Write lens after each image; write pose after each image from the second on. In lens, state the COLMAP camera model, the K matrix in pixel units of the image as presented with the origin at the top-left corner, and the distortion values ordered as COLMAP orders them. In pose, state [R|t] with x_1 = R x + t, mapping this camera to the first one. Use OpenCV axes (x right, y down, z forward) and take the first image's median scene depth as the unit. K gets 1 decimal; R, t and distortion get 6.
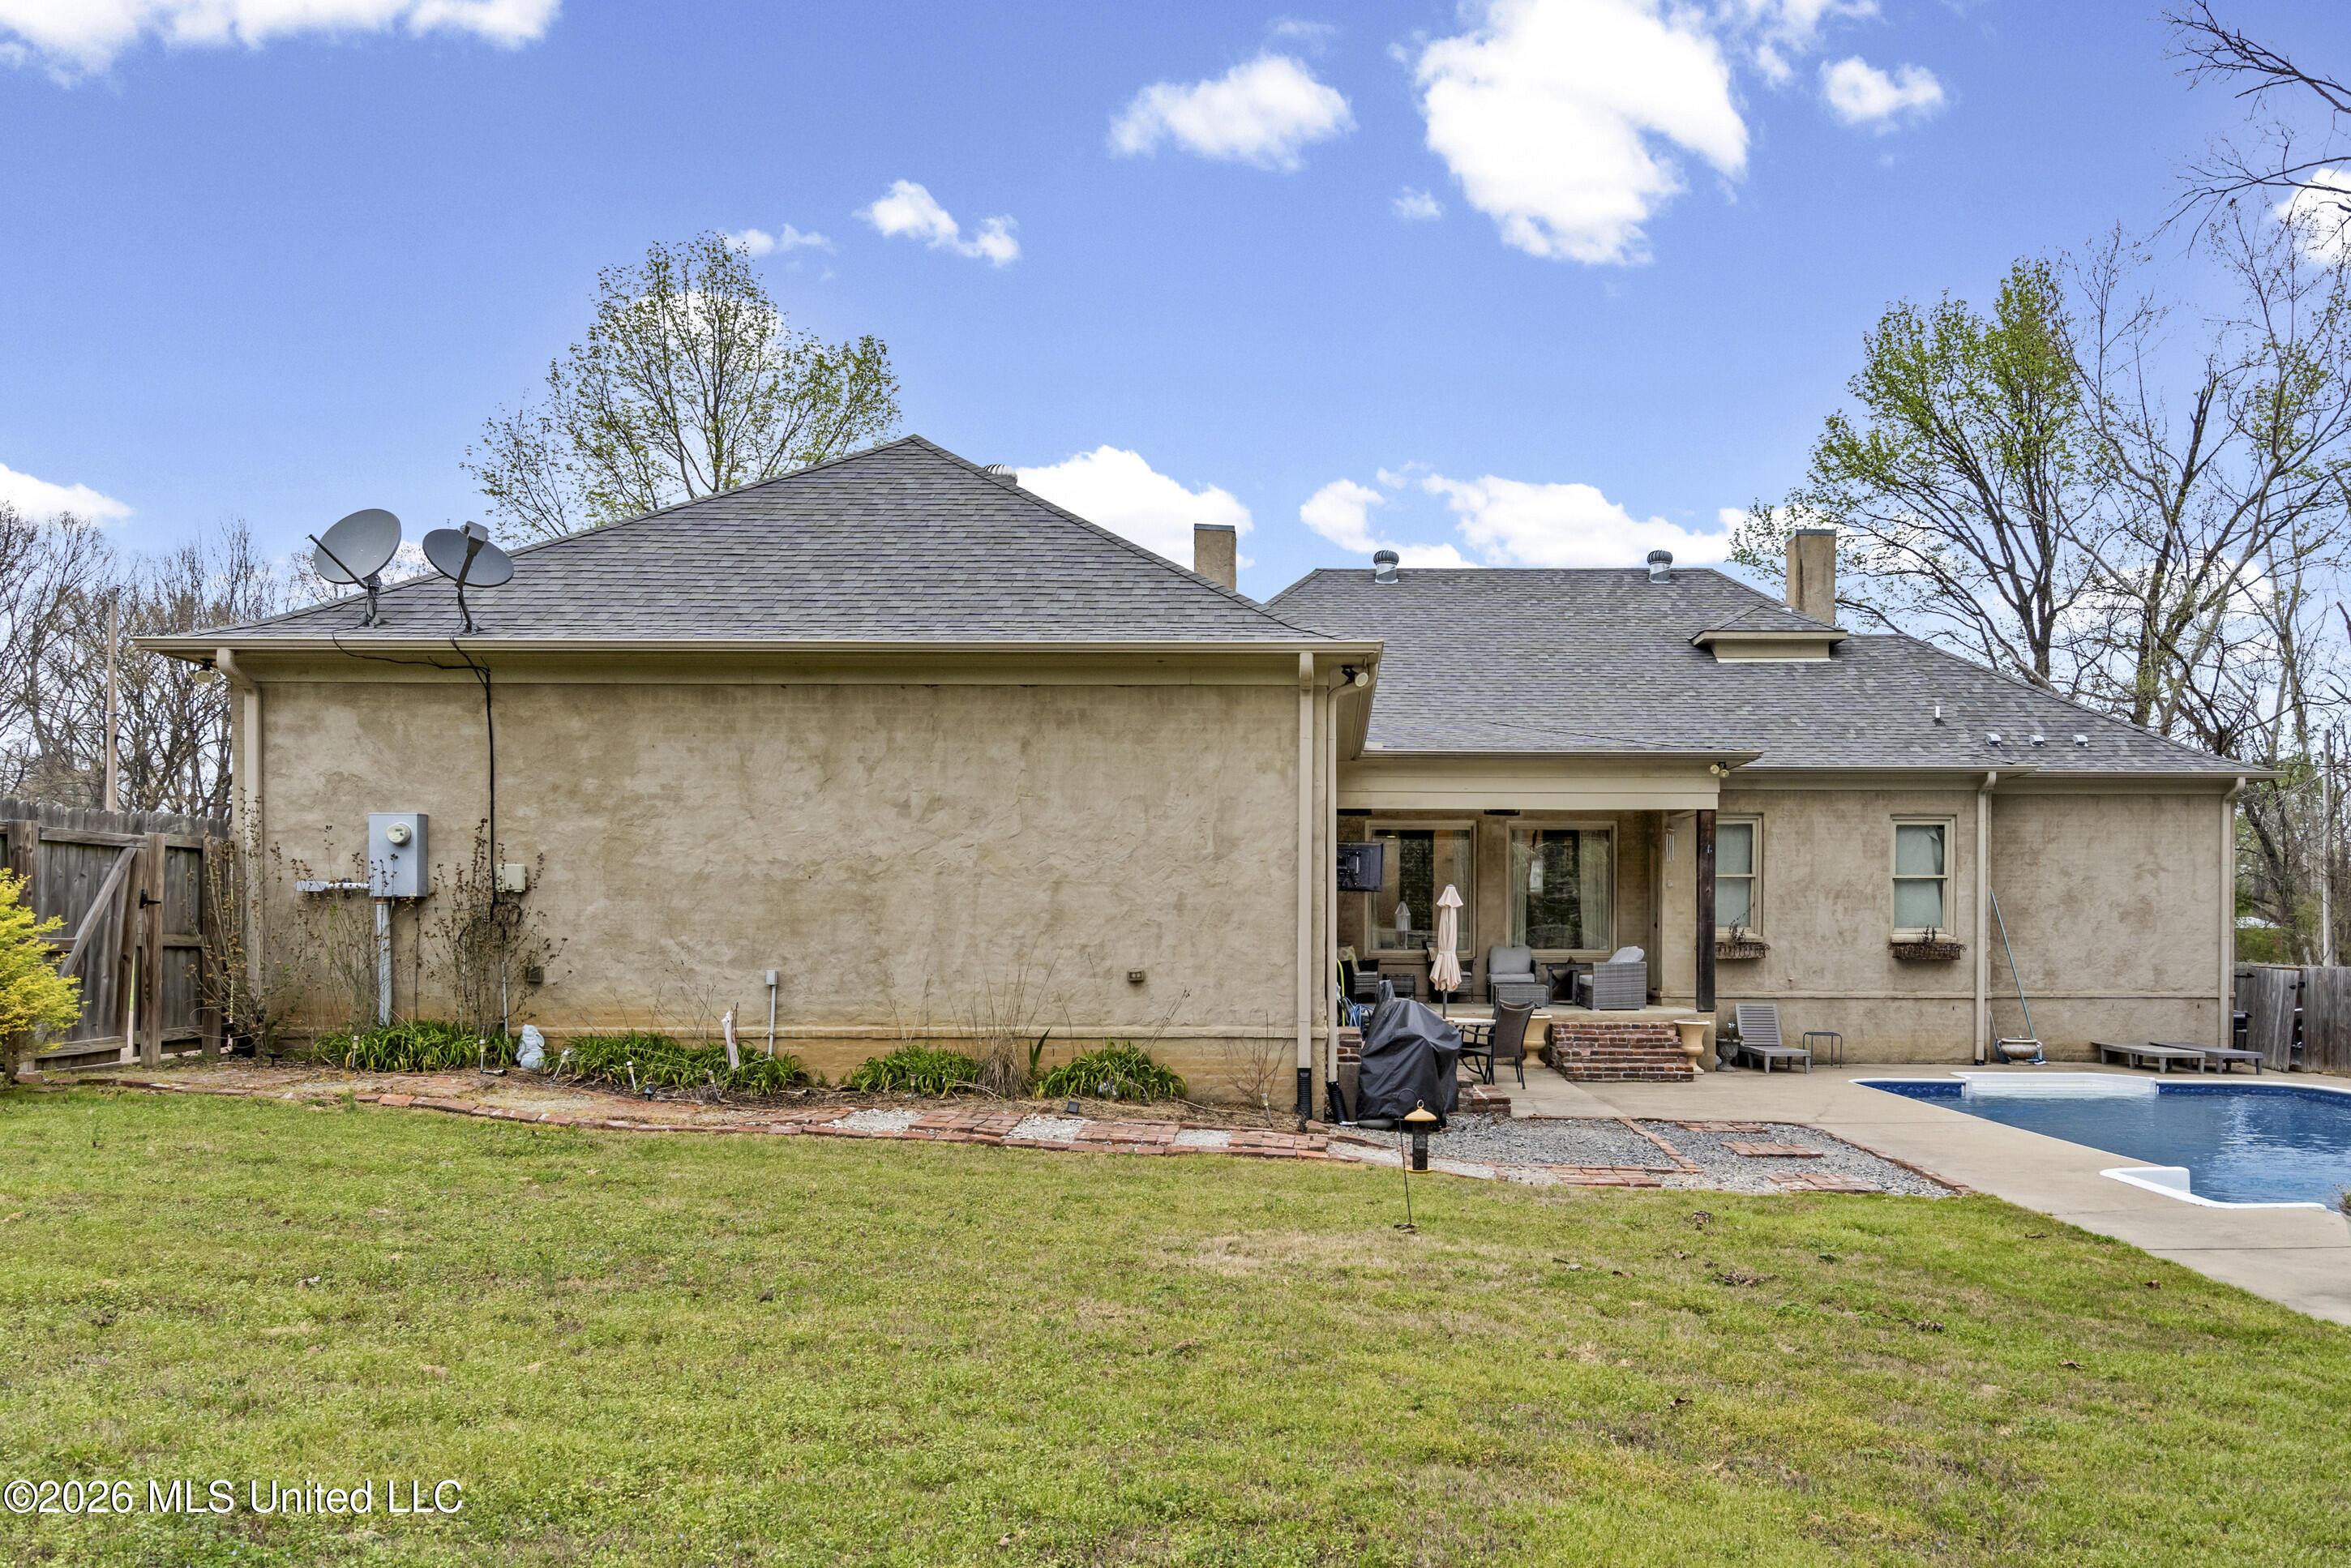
lens RADIAL K [[1757.9, 0, 1183.3], [0, 1757.9, 898.3], [0, 0, 1]] dist [0.002157, 0.002794]
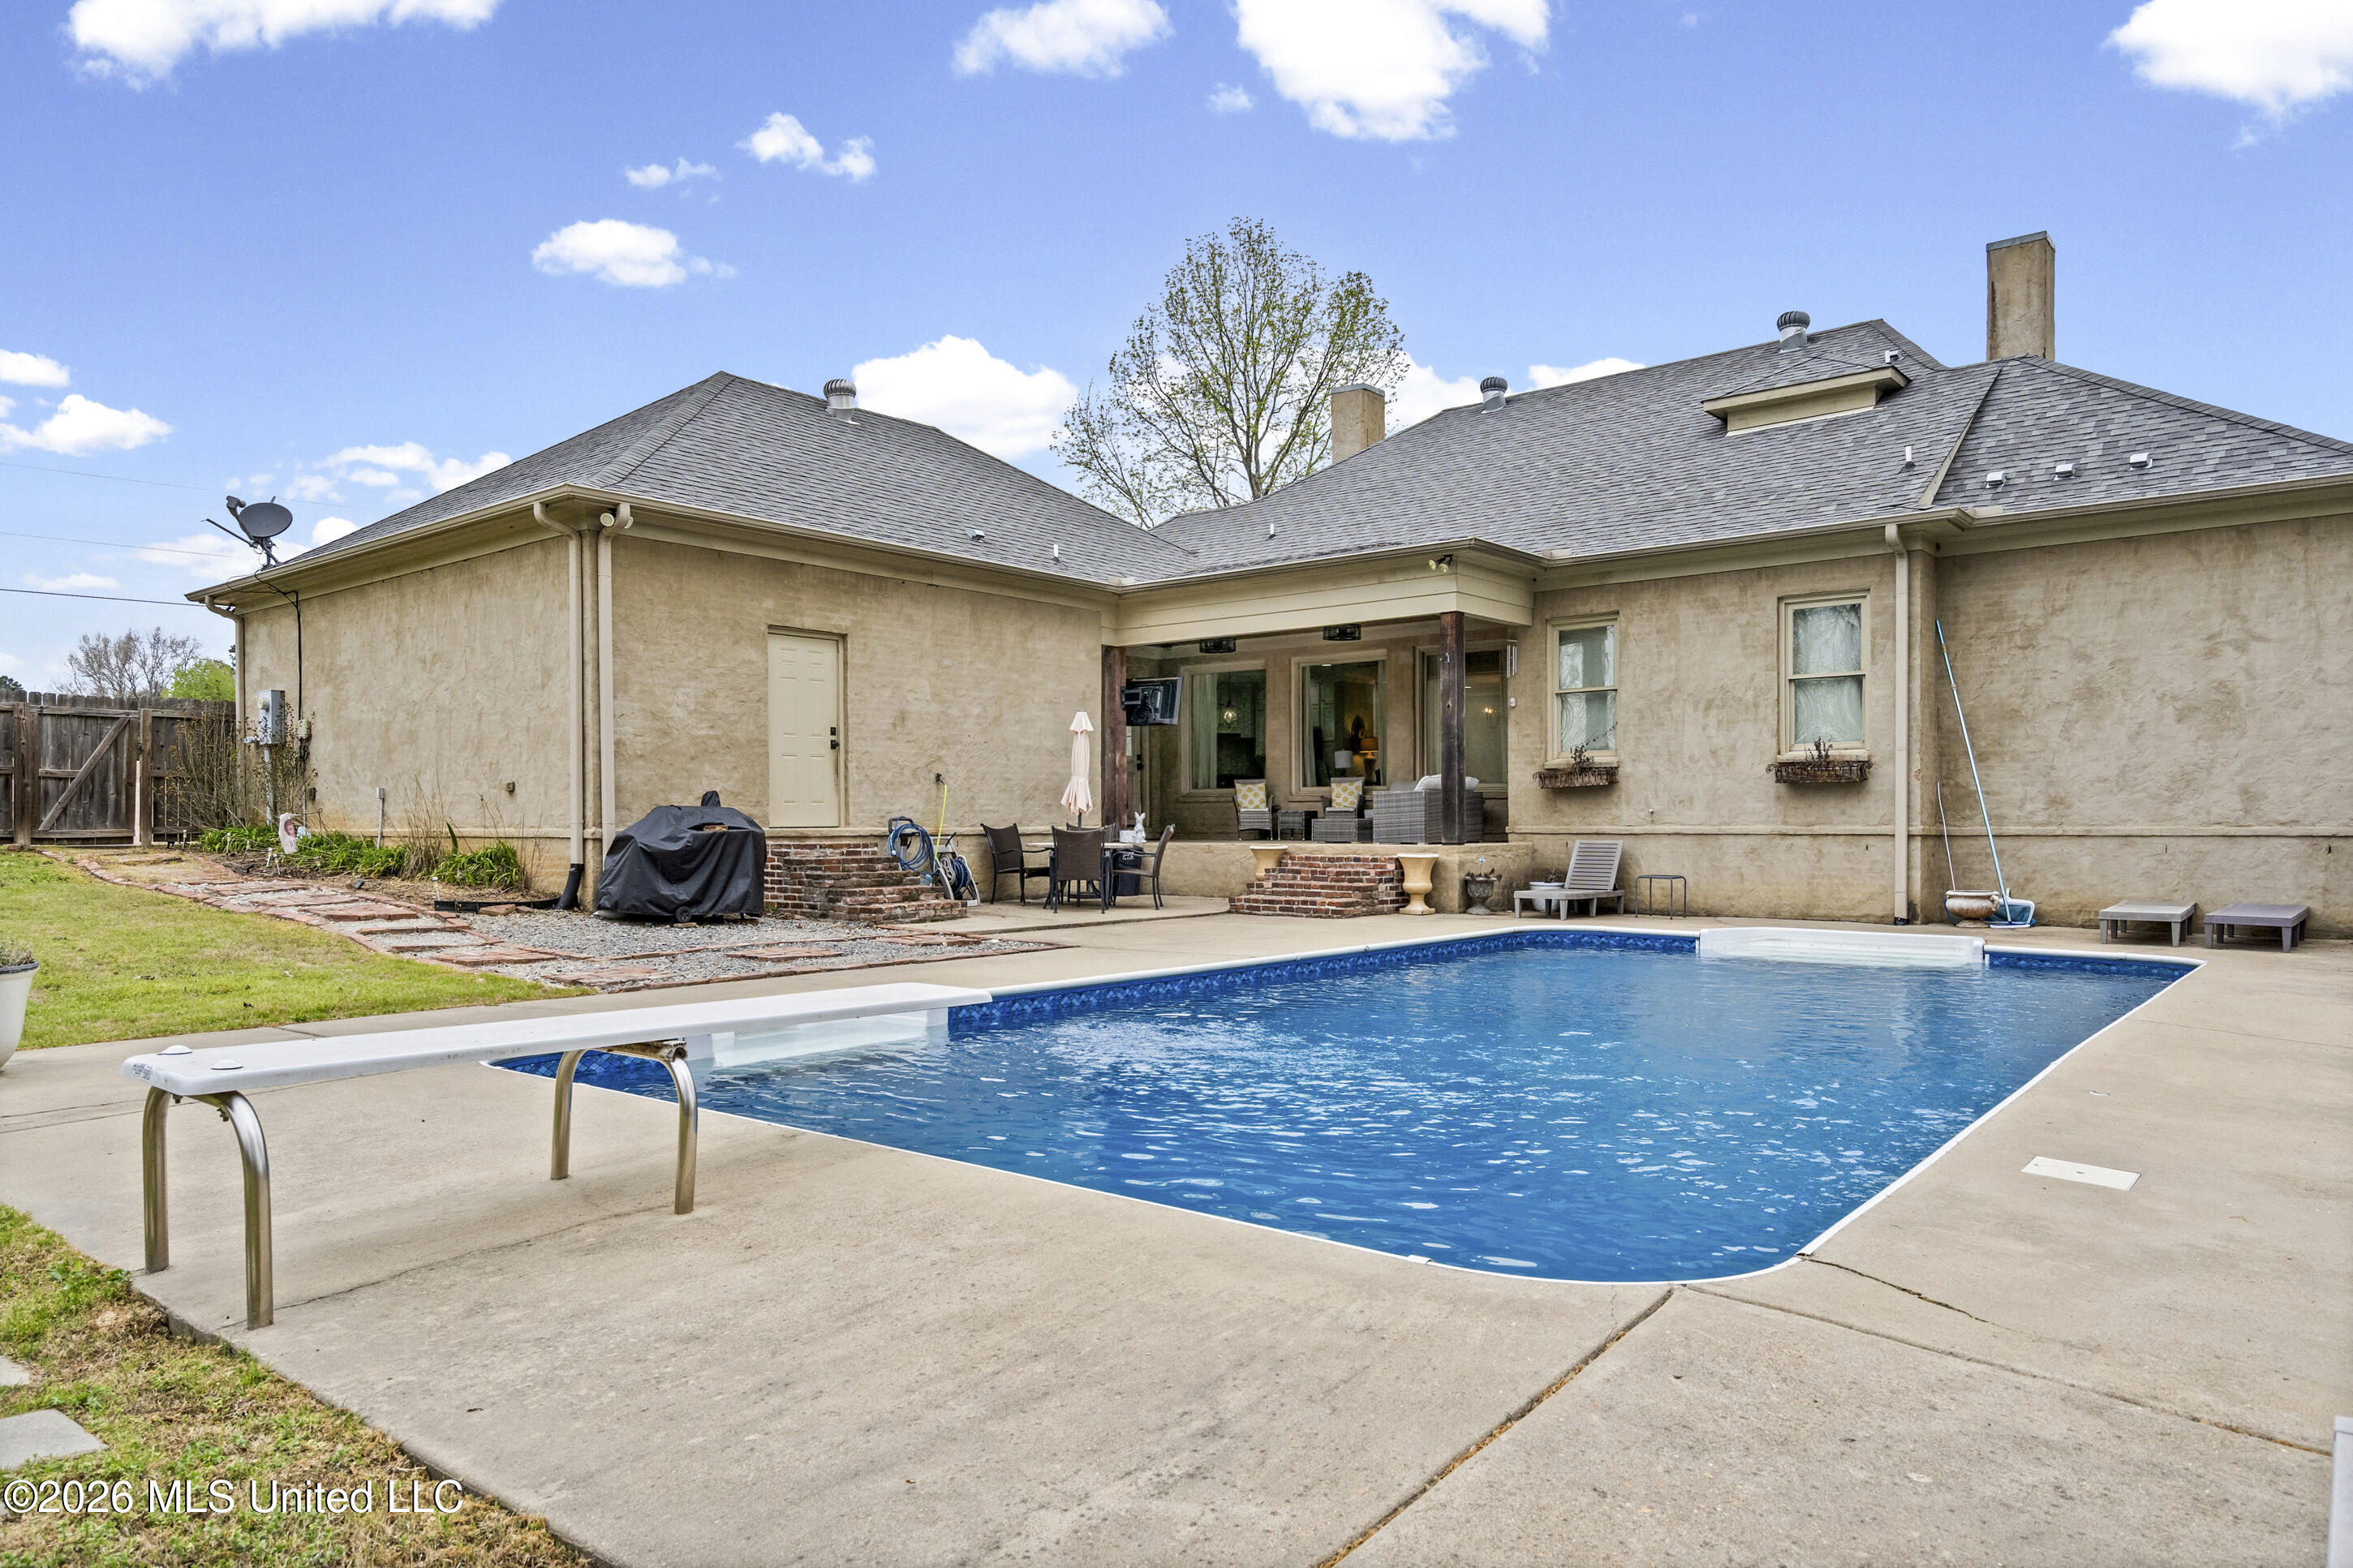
lens RADIAL K [[1502.4, 0, 1165.2], [0, 1502.4, 813.2], [0, 0, 1]] dist [0.003489, 0.000852]
pose [[0.753282, -0.008037, -0.657649, 0.620982], [0.014495, 0.999885, 0.004383, 0.039901], [0.657538, -0.012834, 0.753312, 0.316094]]
